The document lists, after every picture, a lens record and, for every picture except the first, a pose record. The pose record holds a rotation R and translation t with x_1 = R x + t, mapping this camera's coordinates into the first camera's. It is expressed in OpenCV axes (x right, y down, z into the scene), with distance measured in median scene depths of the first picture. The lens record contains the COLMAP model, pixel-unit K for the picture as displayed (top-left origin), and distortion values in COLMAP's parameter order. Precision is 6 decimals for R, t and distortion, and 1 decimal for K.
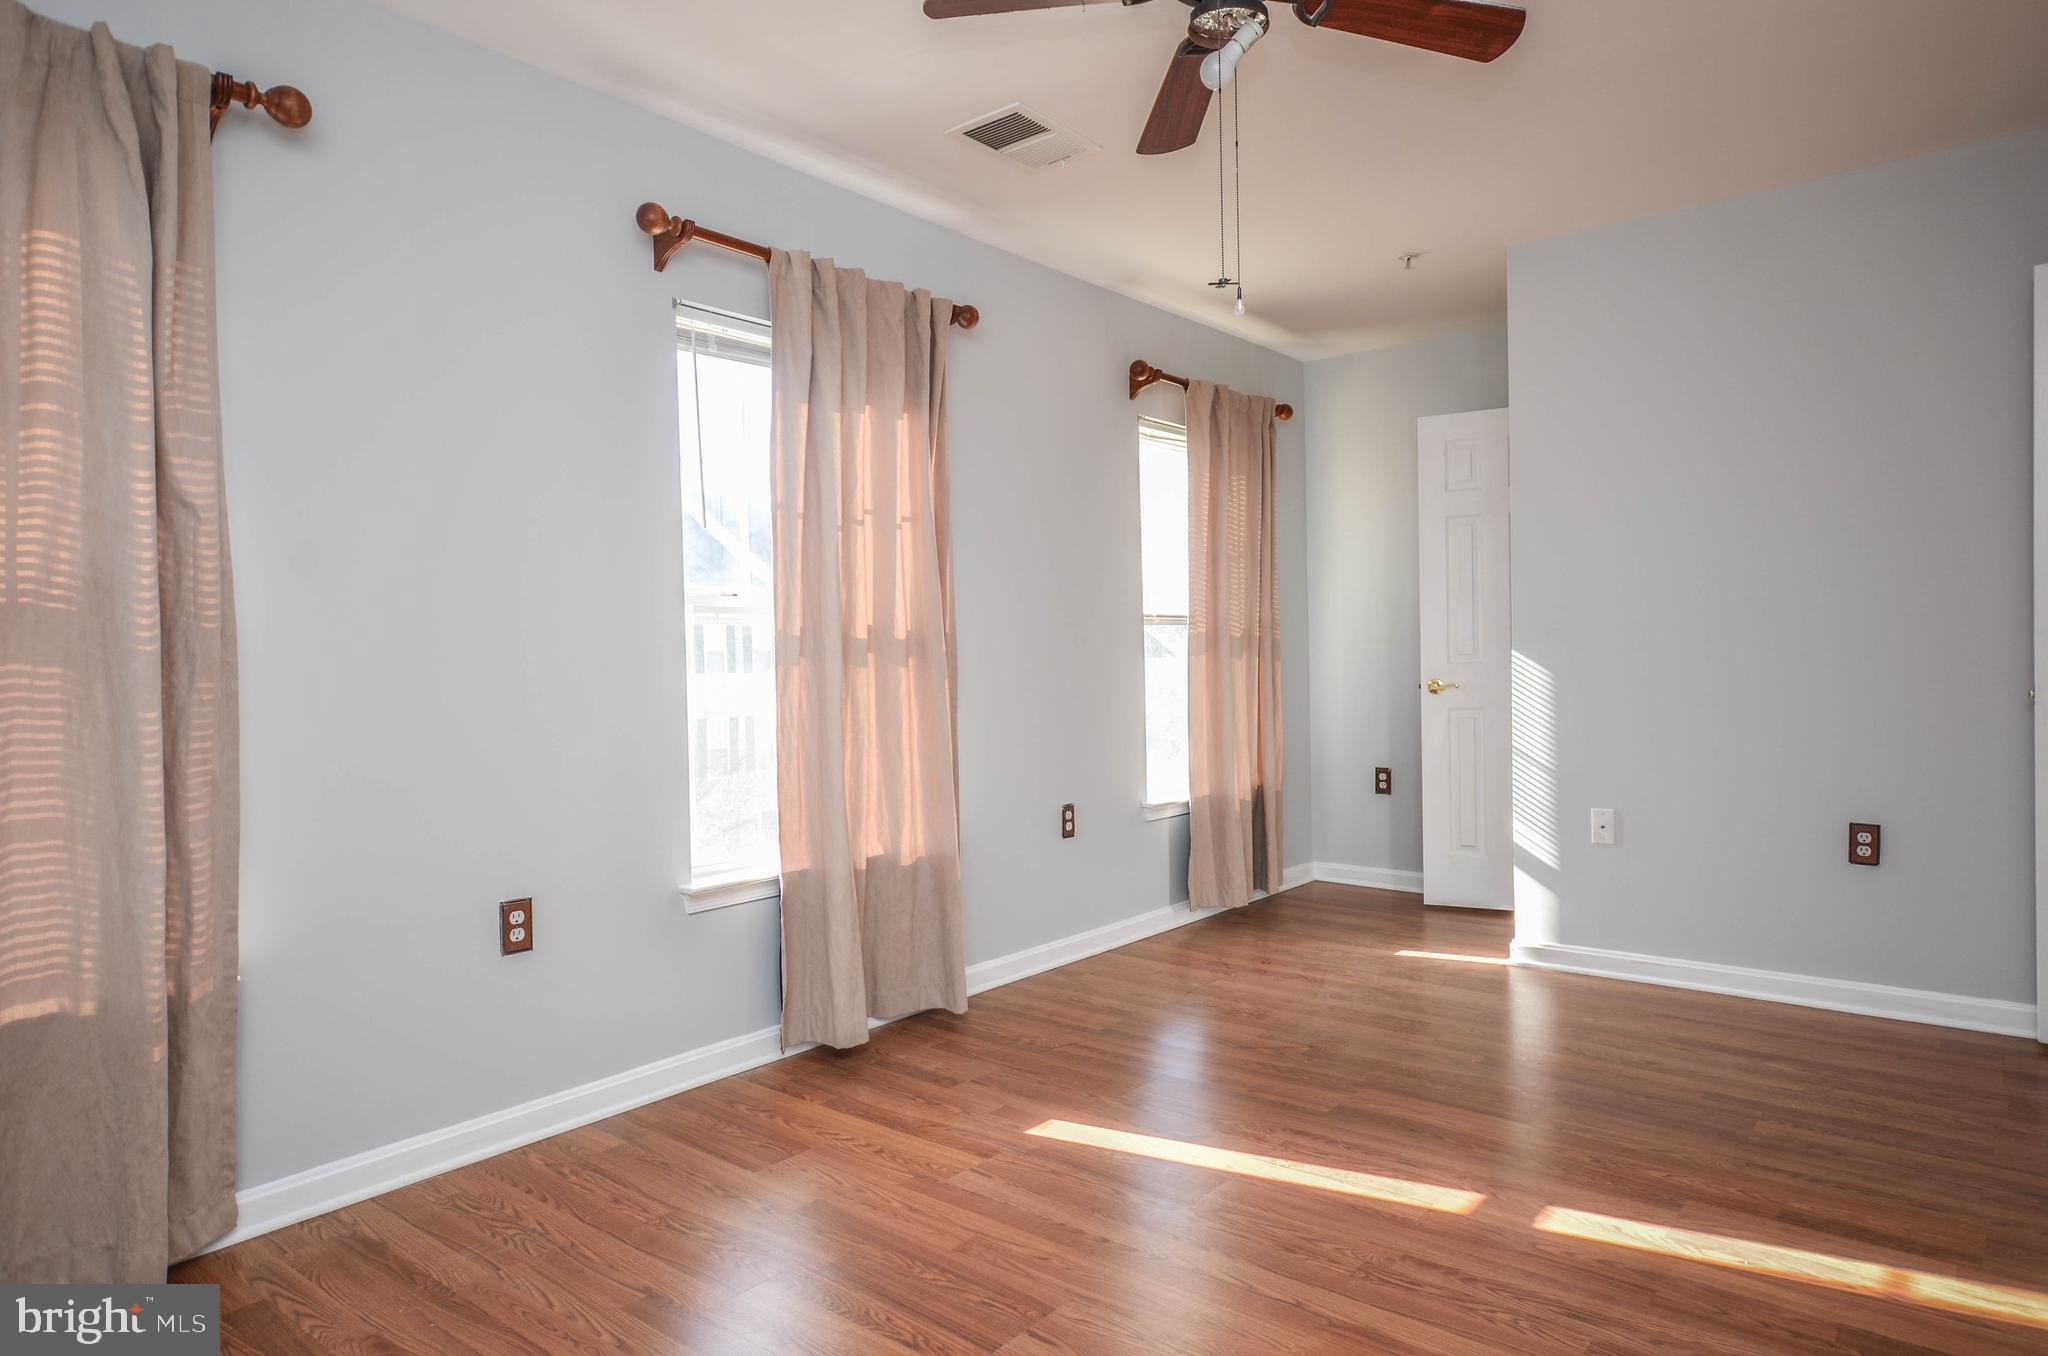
lens RADIAL K [[1219.3, 0, 1045.7], [0, 1219.3, 695.0], [0, 0, 1]] dist [-0.002876, 0.019083]
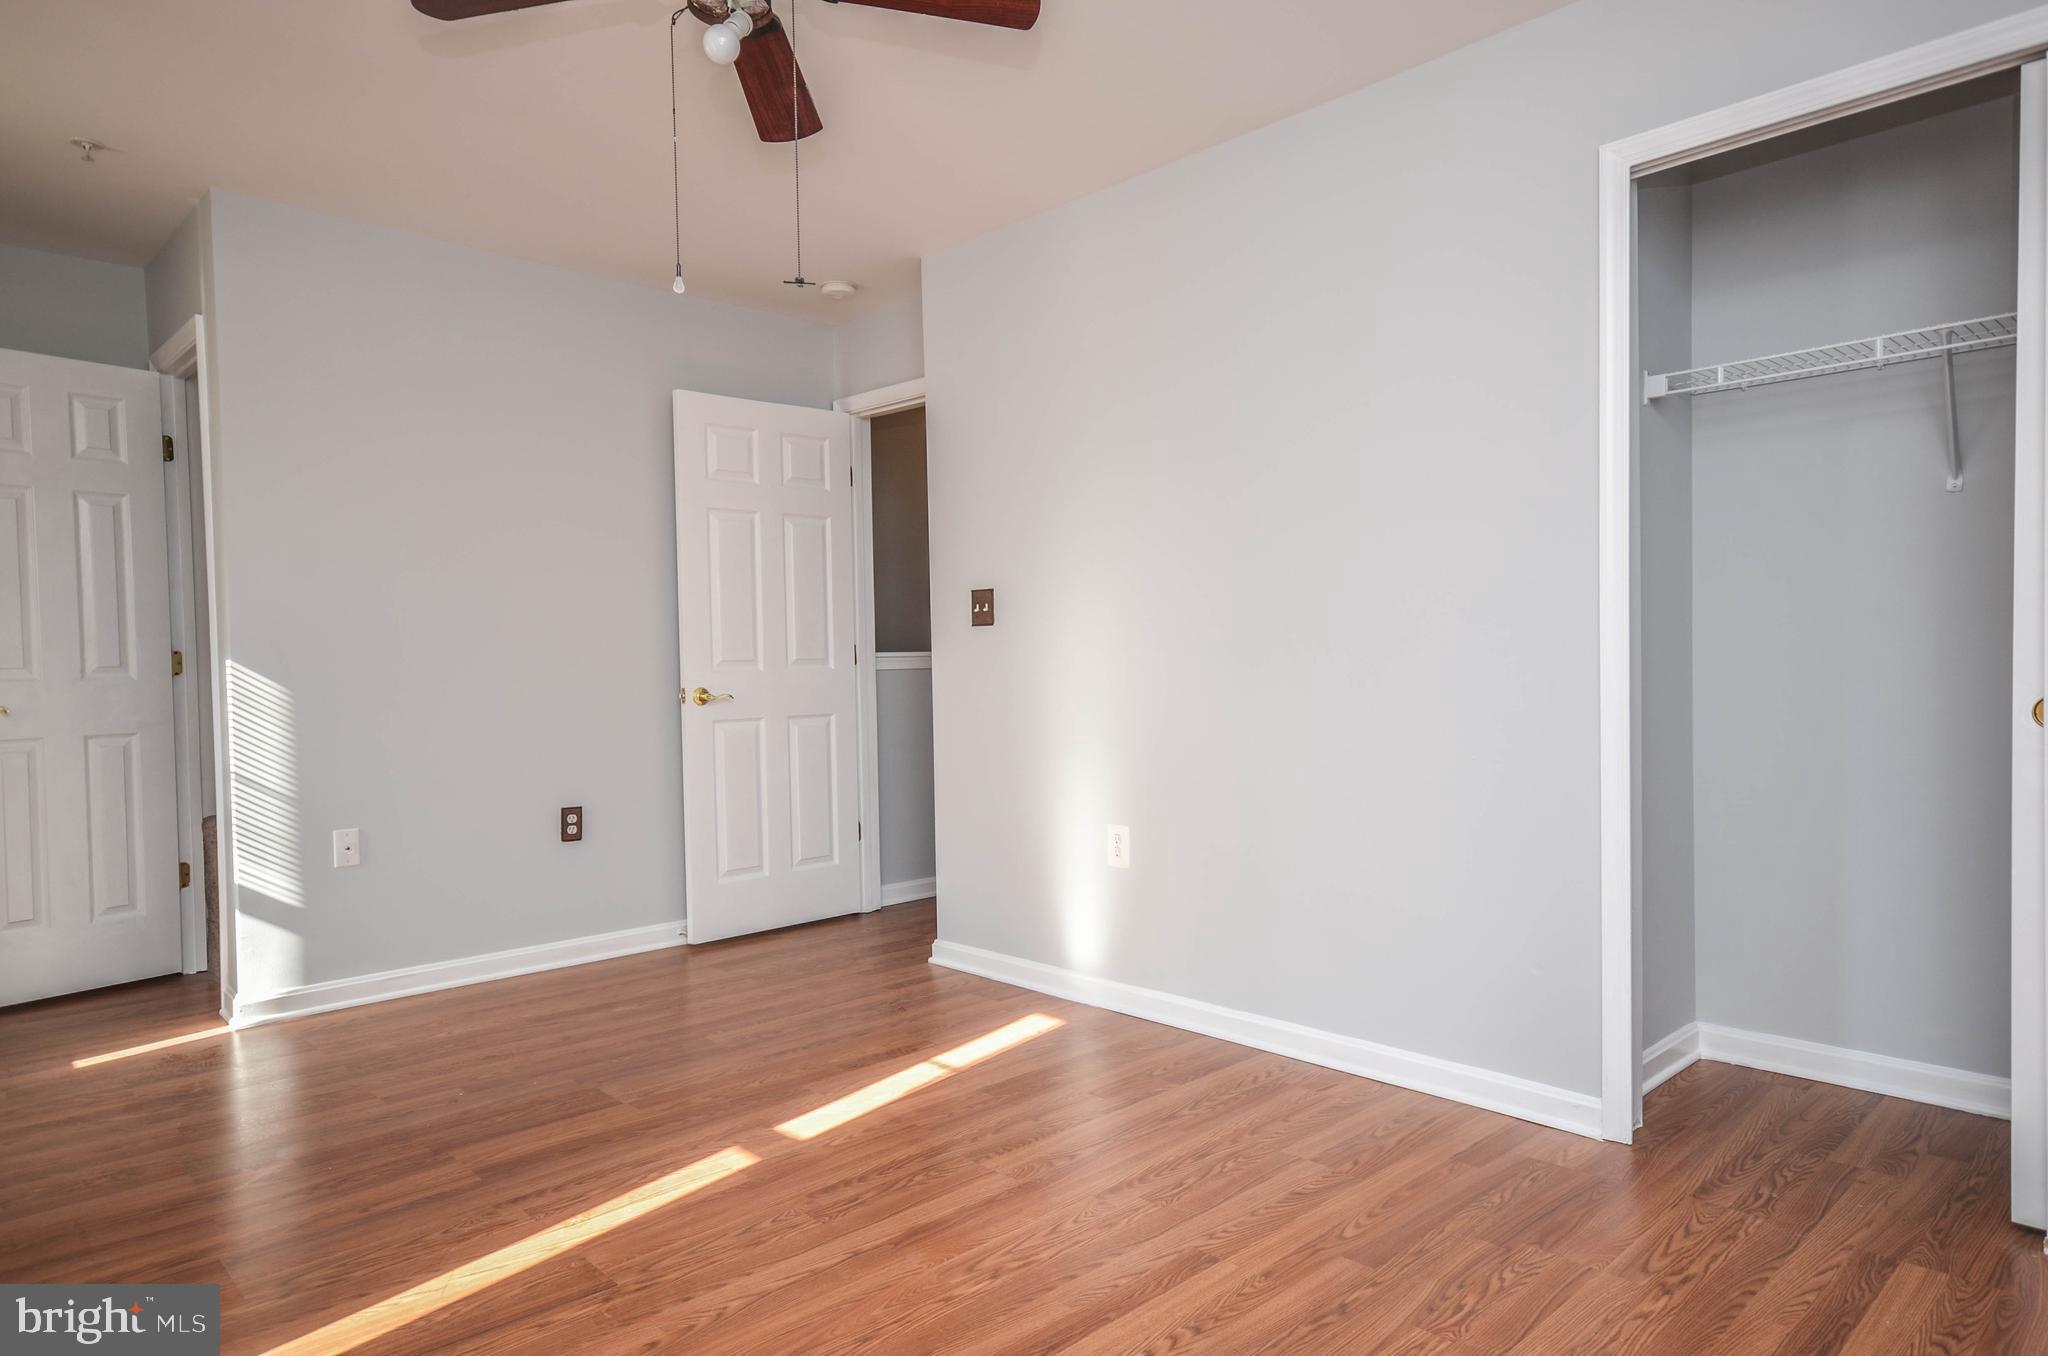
lens RADIAL K [[1219.3, 0, 1045.7], [0, 1219.3, 695.0], [0, 0, 1]] dist [-0.002876, 0.019083]
pose [[0.120959, -0.013165, 0.992570, -0.600884], [0.038531, 0.999221, 0.008557, 0.002612], [-0.991909, 0.037209, 0.121372, 0.491442]]
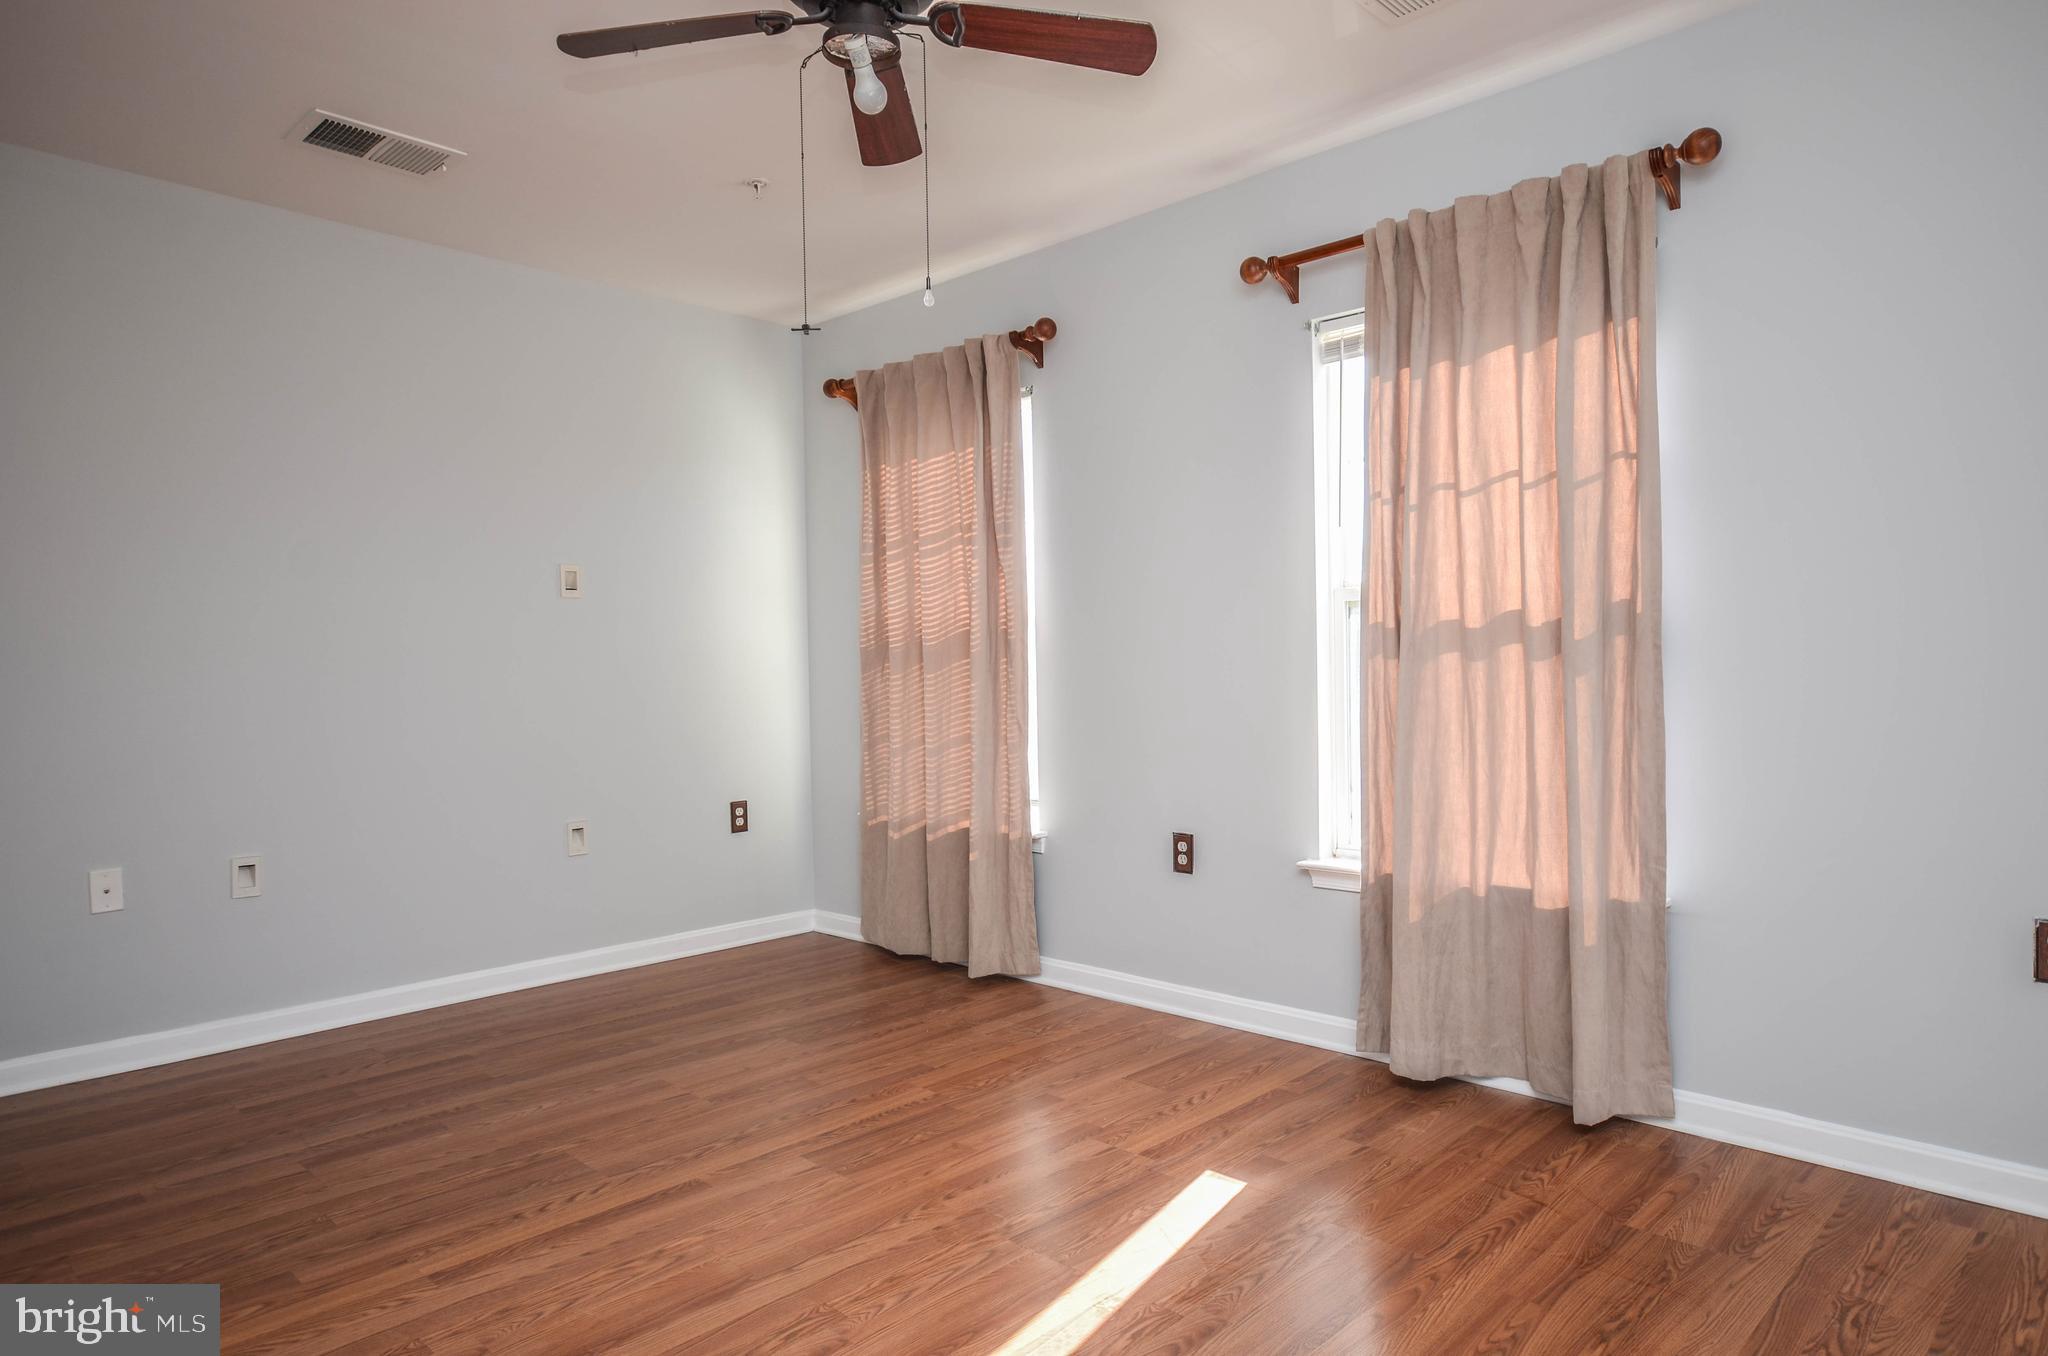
lens RADIAL K [[1219.3, 0, 1045.7], [0, 1219.3, 695.0], [0, 0, 1]] dist [-0.002876, 0.019083]
pose [[-0.078535, 0.043898, -0.995944, 0.890096], [-0.009771, 0.998948, 0.044801, -0.041729], [0.996864, 0.013249, -0.078023, 0.935704]]
